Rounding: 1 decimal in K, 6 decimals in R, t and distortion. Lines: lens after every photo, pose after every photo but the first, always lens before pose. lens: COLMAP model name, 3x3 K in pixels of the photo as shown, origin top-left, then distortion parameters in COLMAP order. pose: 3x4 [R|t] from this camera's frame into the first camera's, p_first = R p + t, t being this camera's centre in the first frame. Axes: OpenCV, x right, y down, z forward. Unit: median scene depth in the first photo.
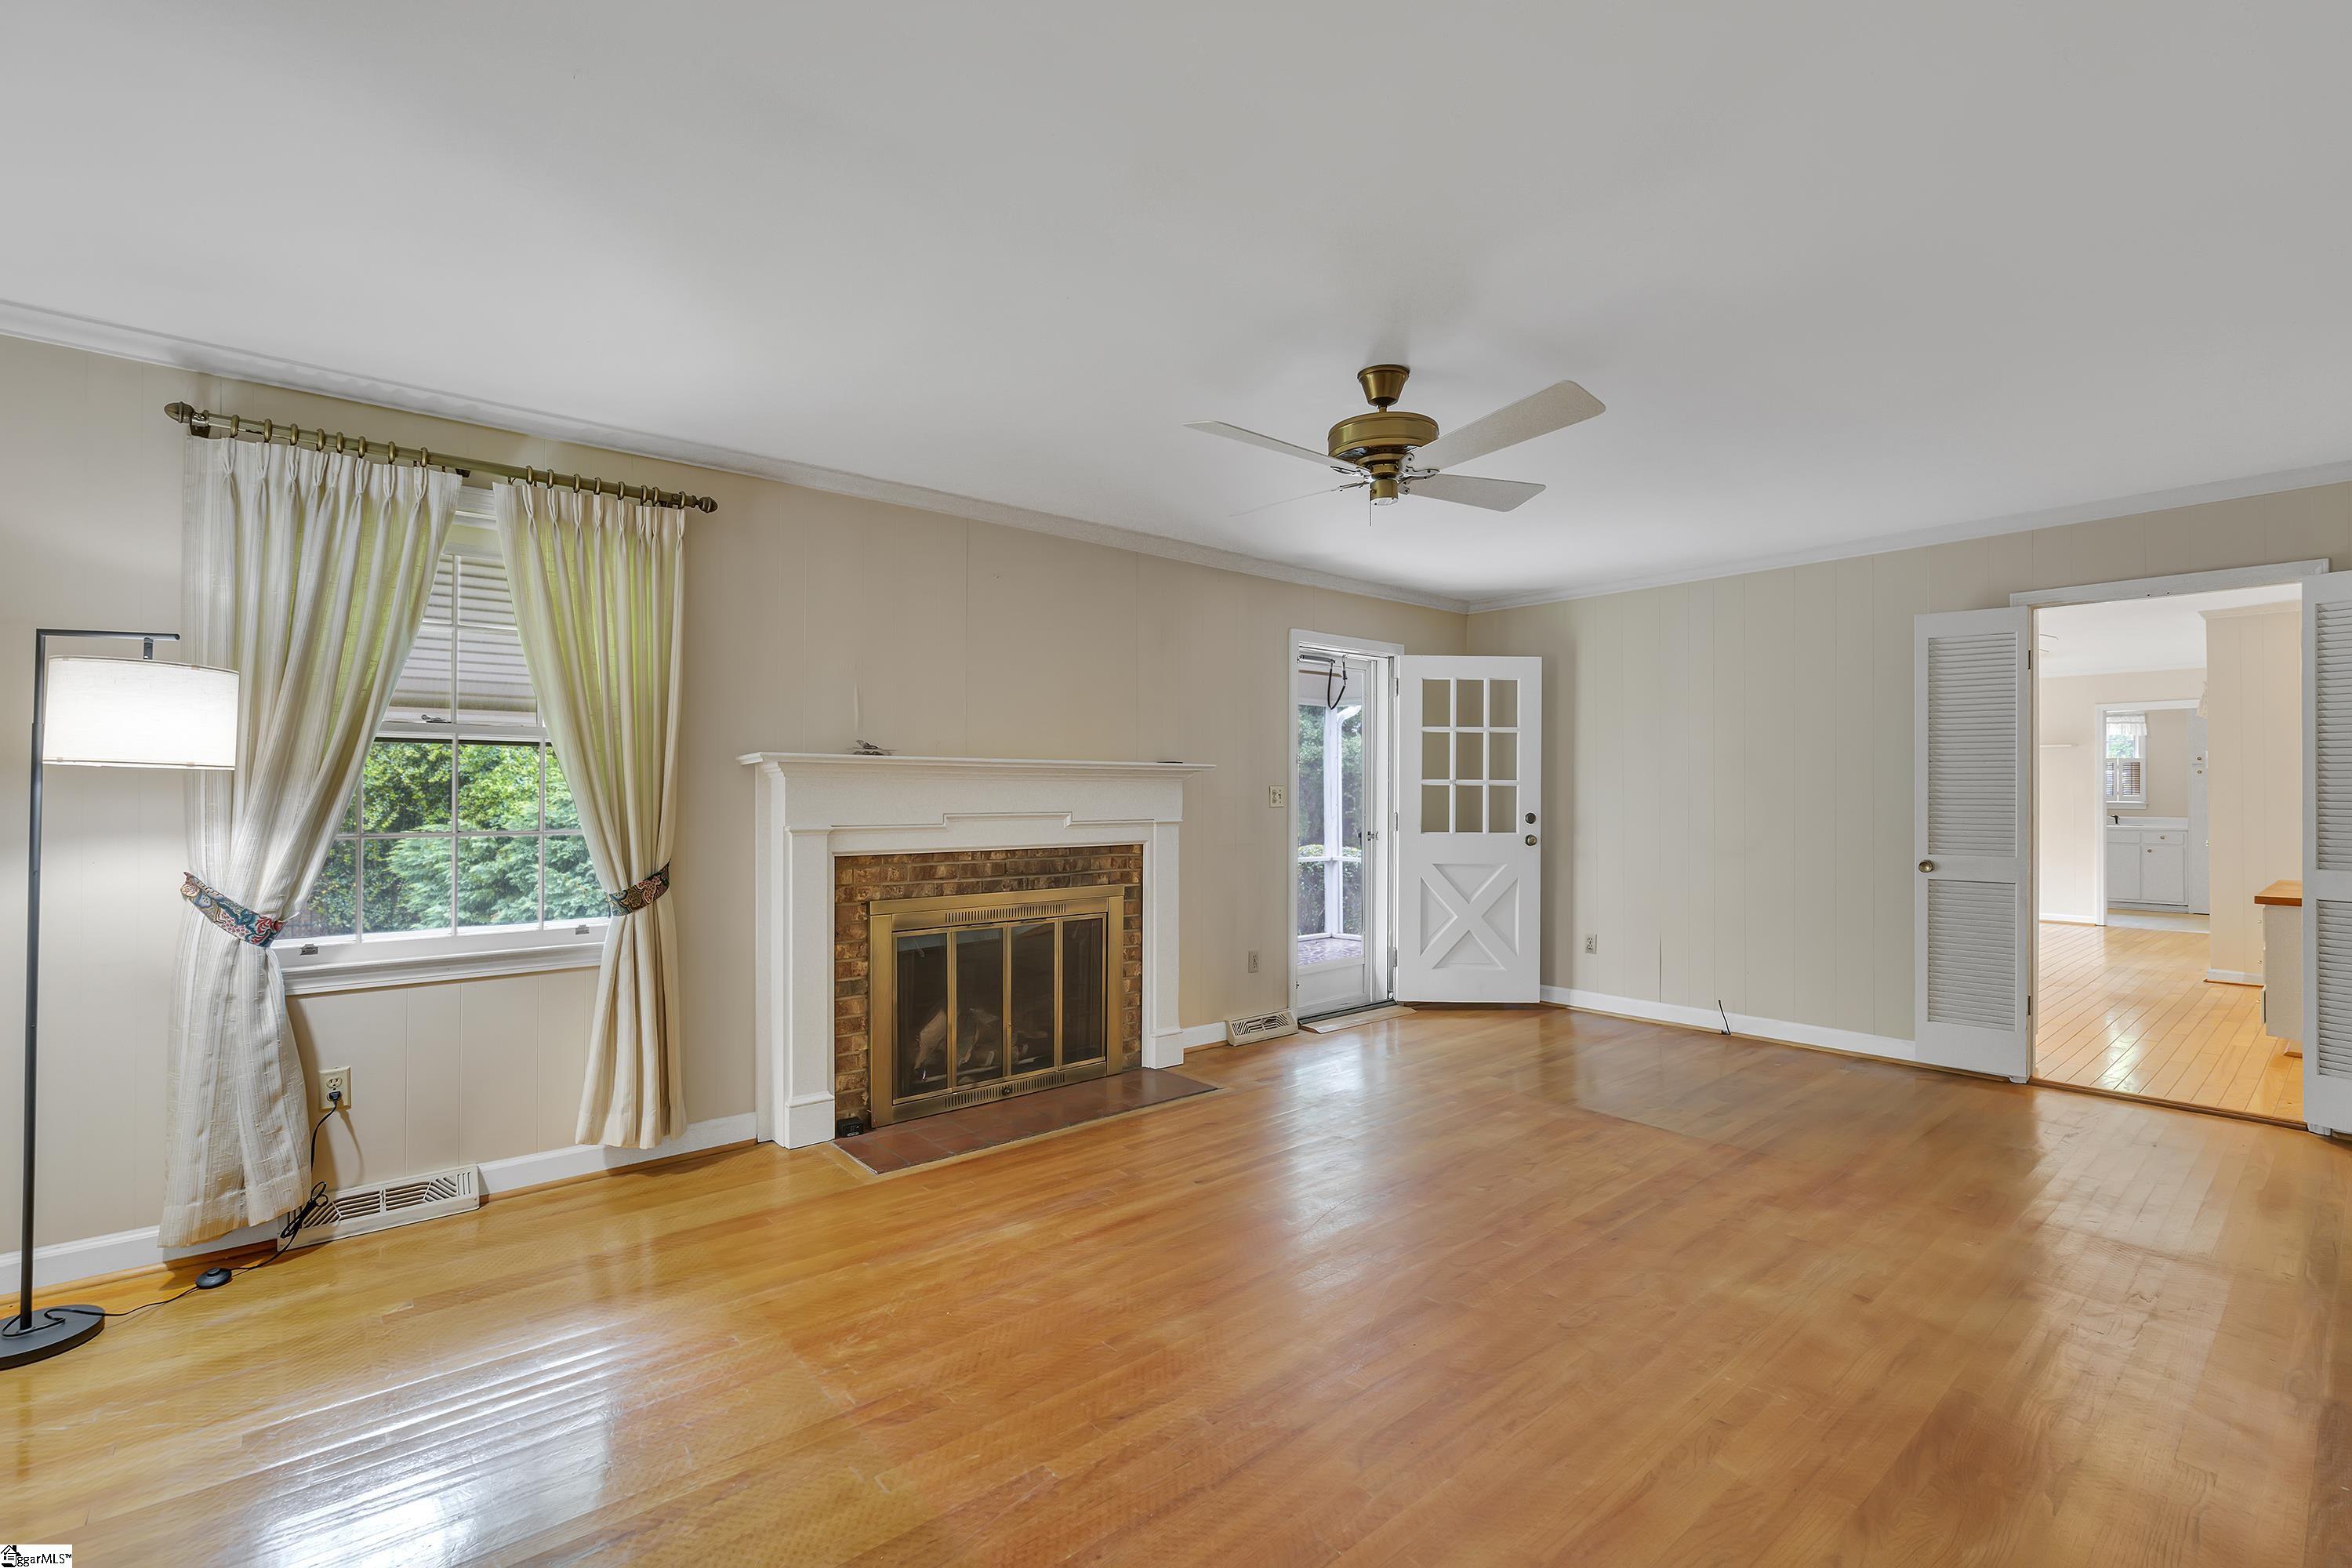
lens RADIAL K [[1051.7, 0, 1180.5], [0, 1051.7, 779.6], [0, 0, 1]] dist [0.000332, -0.001163]
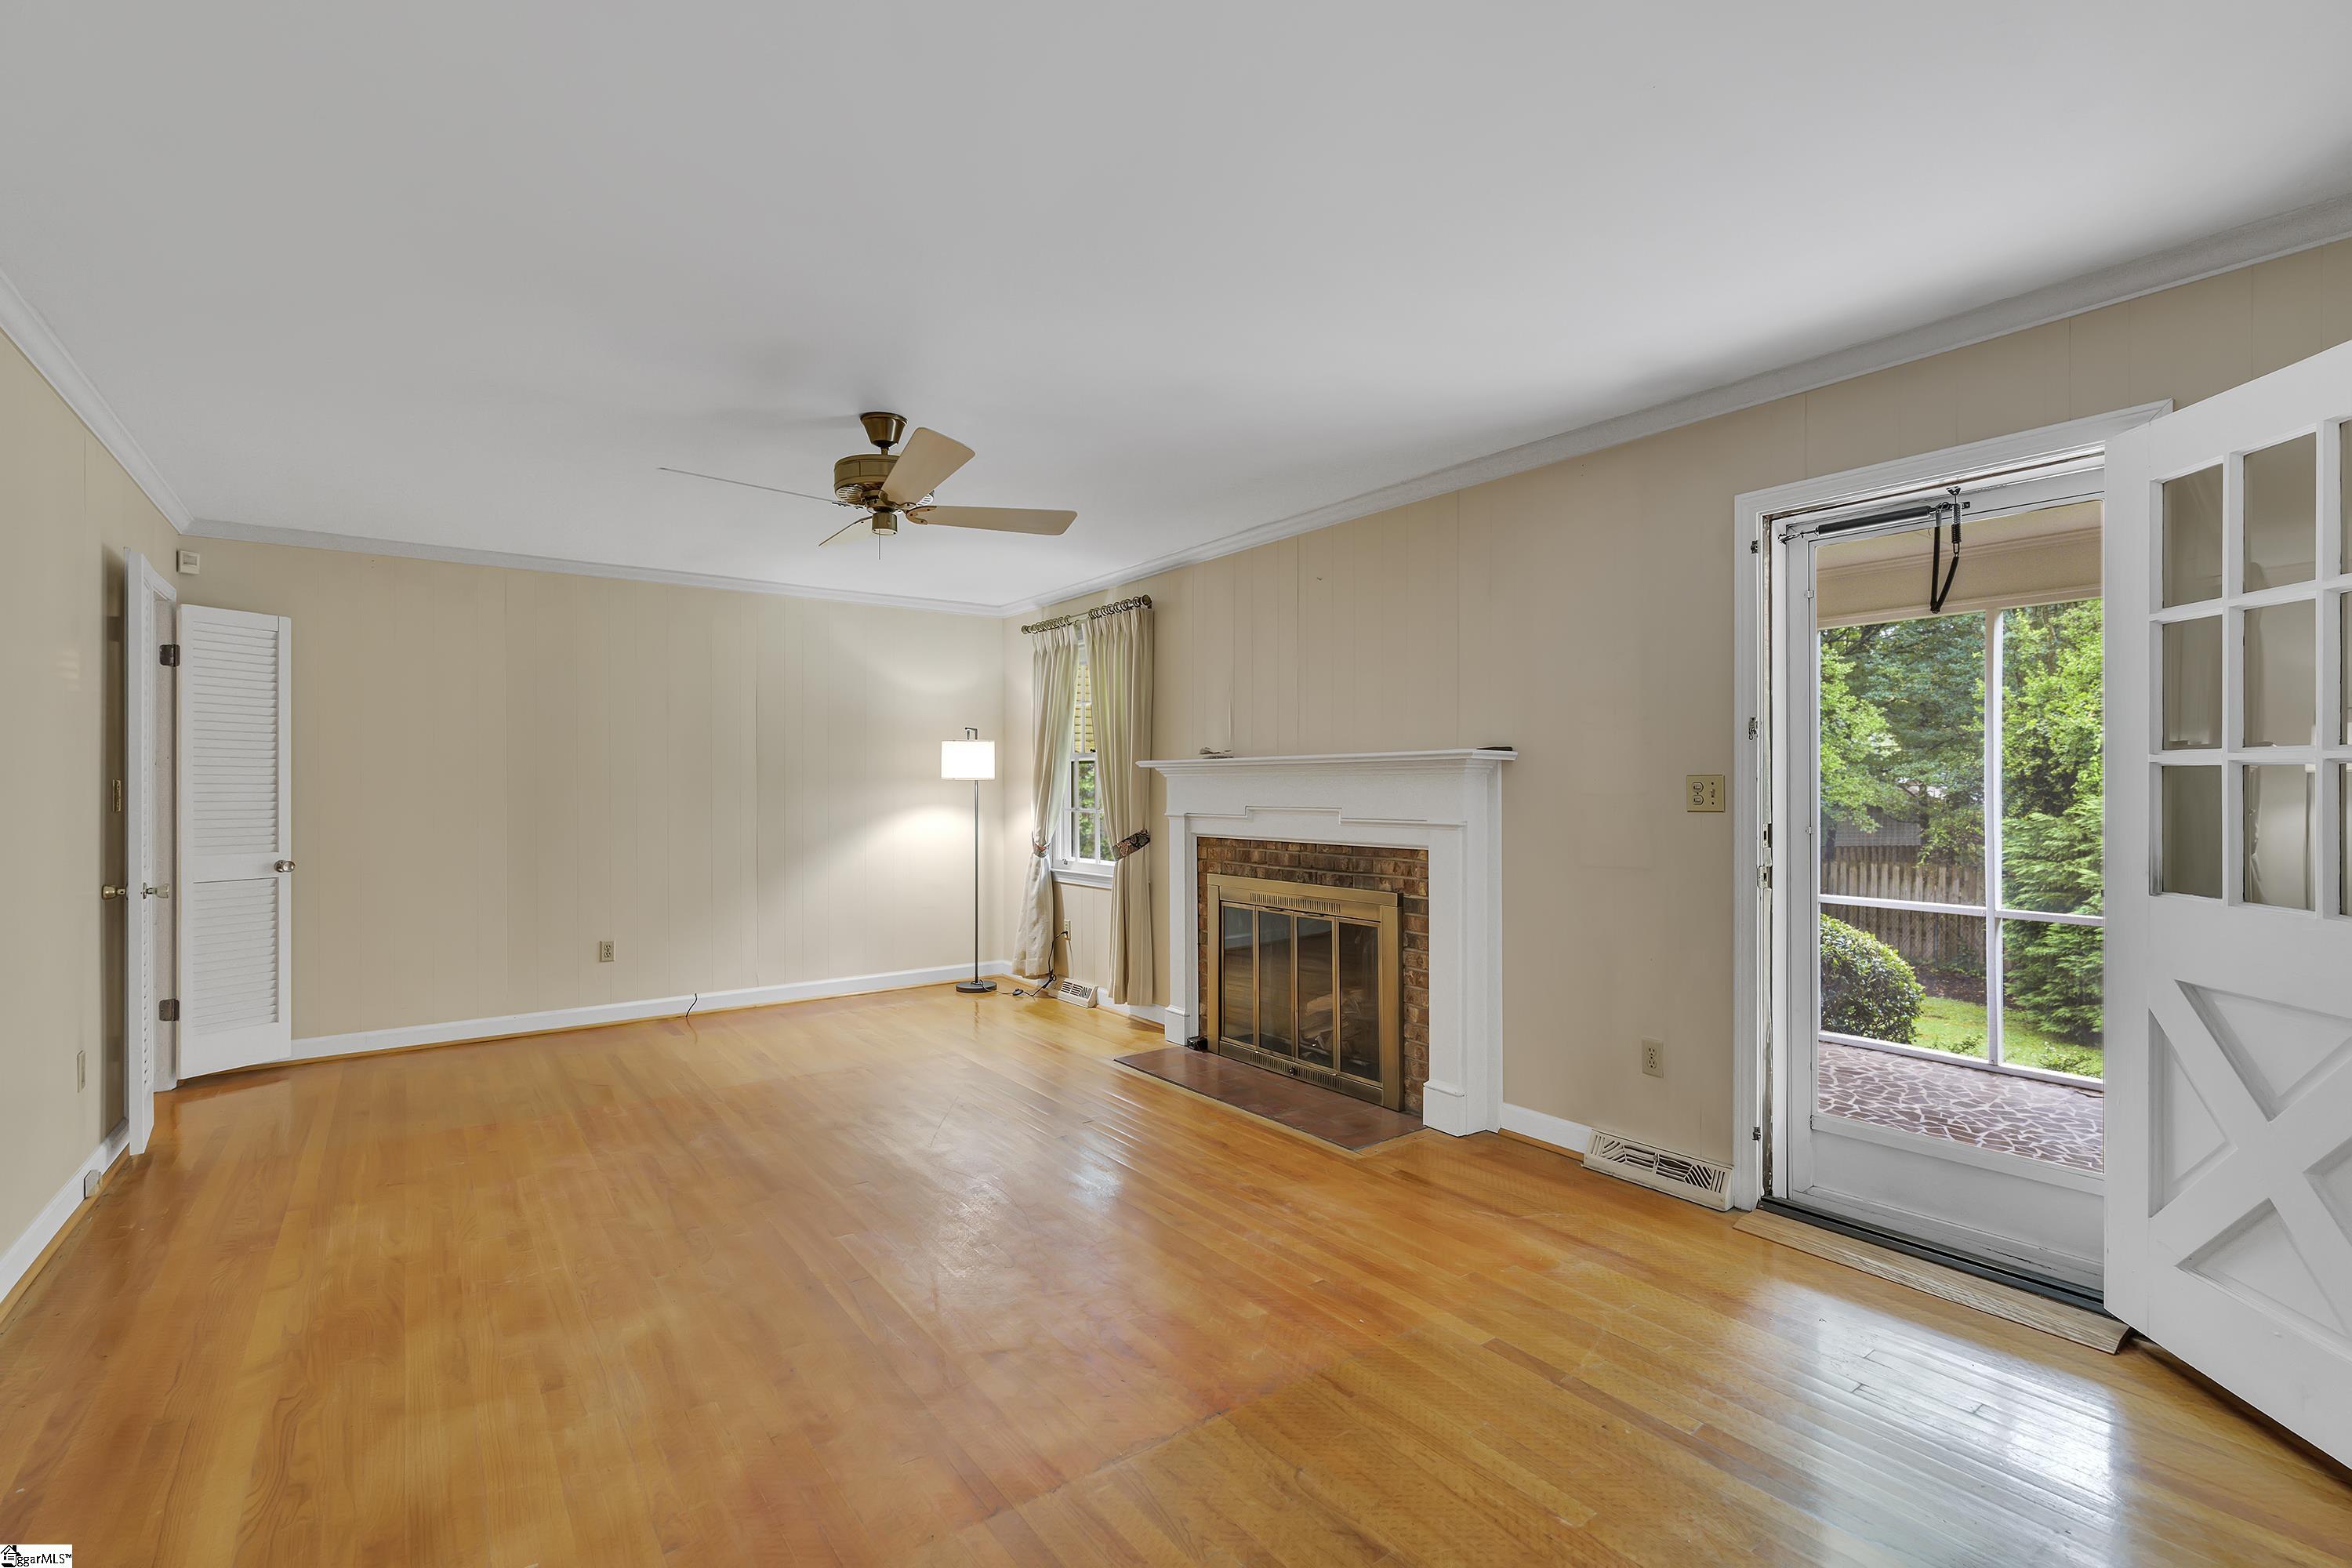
lens RADIAL K [[1051.7, 0, 1180.6], [0, 1051.7, 794.4], [0, 0, 1]] dist [0.000332, -0.001163]
pose [[-0.078156, 0.004566, -0.996931, 0.887948], [0.014669, 0.999887, 0.003430, 0.013532], [0.996833, -0.014356, -0.078214, 0.966414]]
